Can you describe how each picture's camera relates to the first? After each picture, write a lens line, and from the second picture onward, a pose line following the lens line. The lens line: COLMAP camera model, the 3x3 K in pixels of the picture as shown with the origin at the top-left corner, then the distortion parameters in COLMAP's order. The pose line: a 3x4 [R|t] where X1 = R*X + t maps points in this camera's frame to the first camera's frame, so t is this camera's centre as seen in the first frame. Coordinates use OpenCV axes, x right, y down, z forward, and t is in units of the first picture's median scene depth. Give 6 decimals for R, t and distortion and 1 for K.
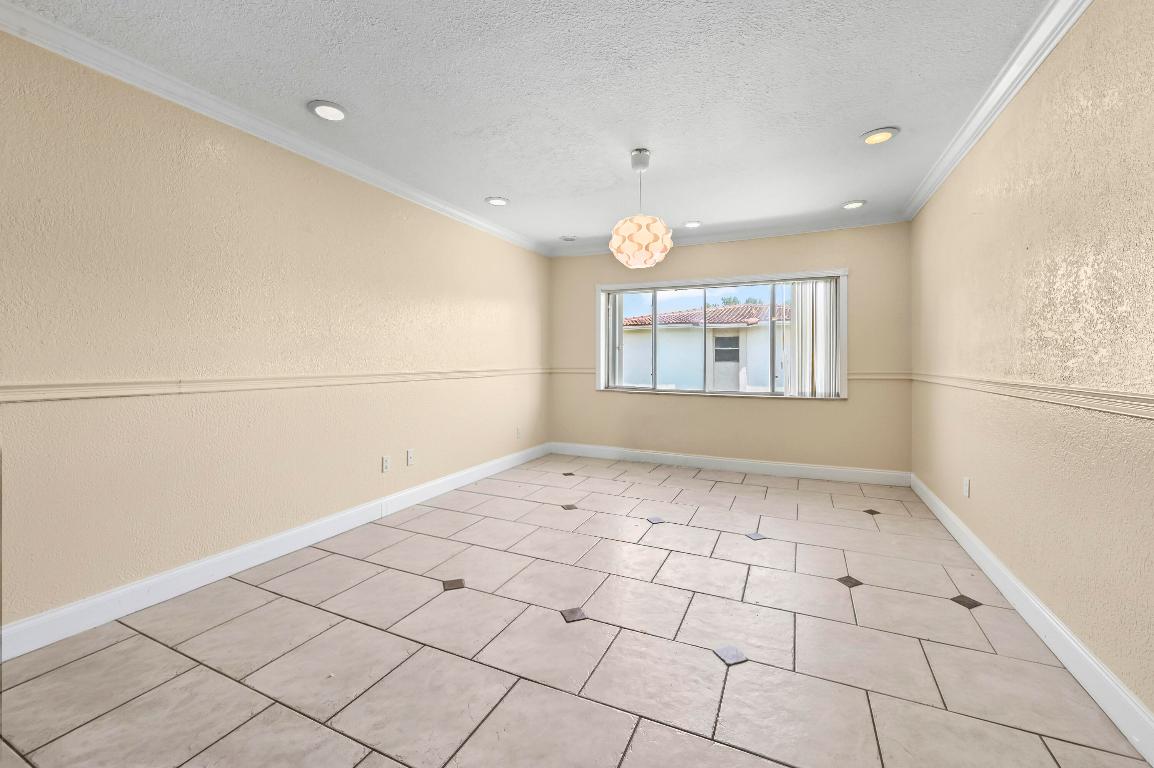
lens RADIAL K [[466.1, 0, 581.2], [0, 466.1, 363.0], [0, 0, 1]] dist [0.000839, -0.000100]
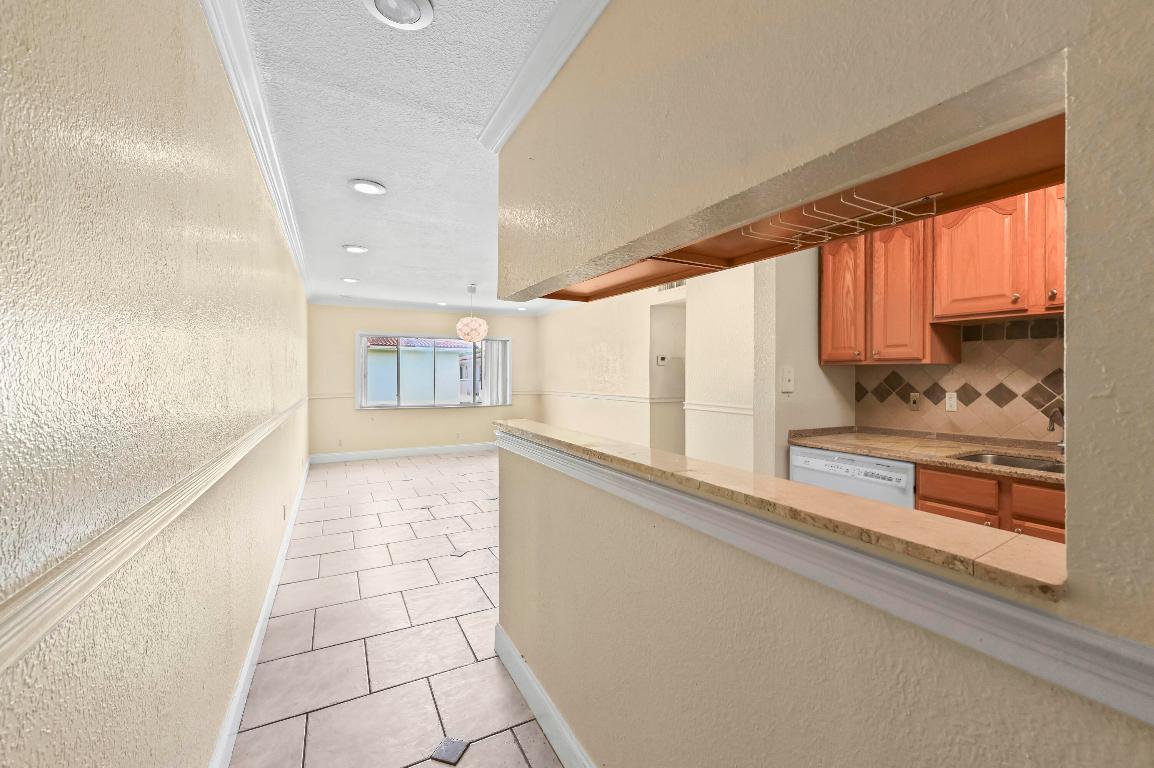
lens RADIAL K [[466.1, 0, 581.2], [0, 466.1, 363.0], [0, 0, 1]] dist [0.000839, -0.000100]
pose [[0.601020, 0.021672, 0.798940, -0.743870], [0.004705, 0.999519, -0.030653, -0.032516], [-0.799220, 0.022182, 0.600628, -0.361006]]
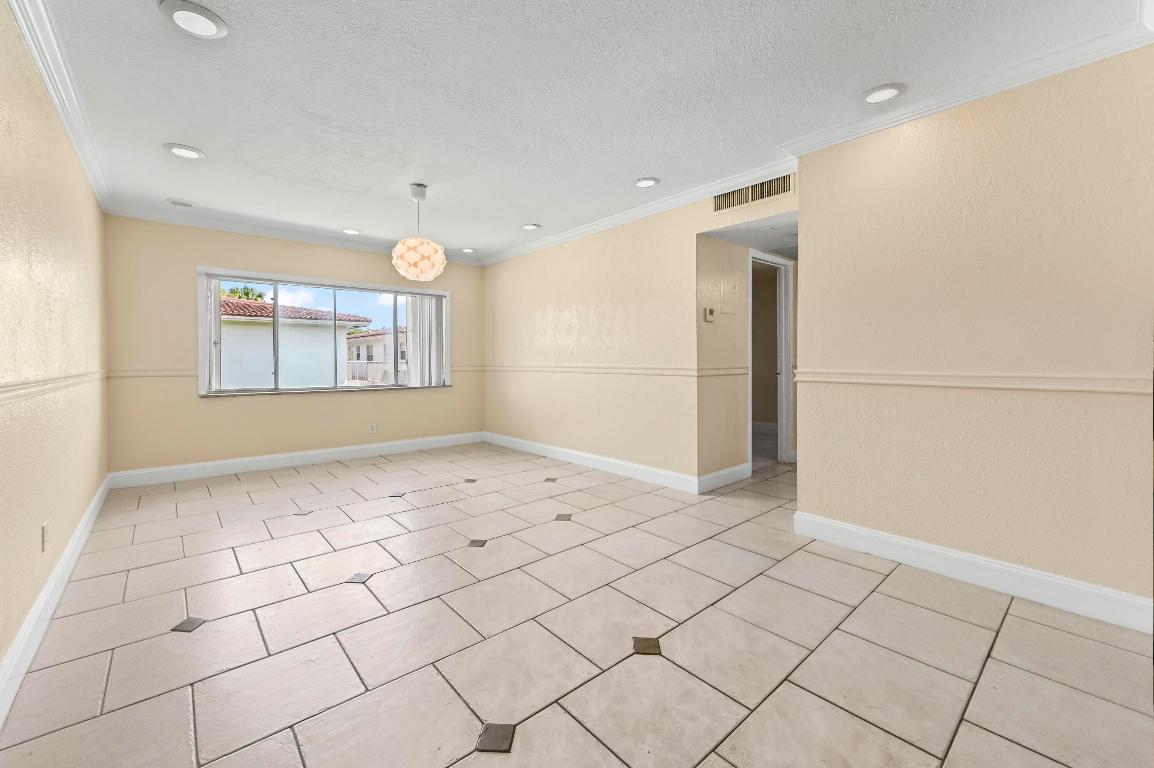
lens RADIAL K [[466.1, 0, 581.2], [0, 466.1, 363.0], [0, 0, 1]] dist [0.000839, -0.000100]
pose [[0.400964, -0.011863, 0.916017, -0.513204], [0.010315, 0.999911, 0.008435, 0.002788], [-0.916036, 0.006067, 0.401051, 0.078683]]
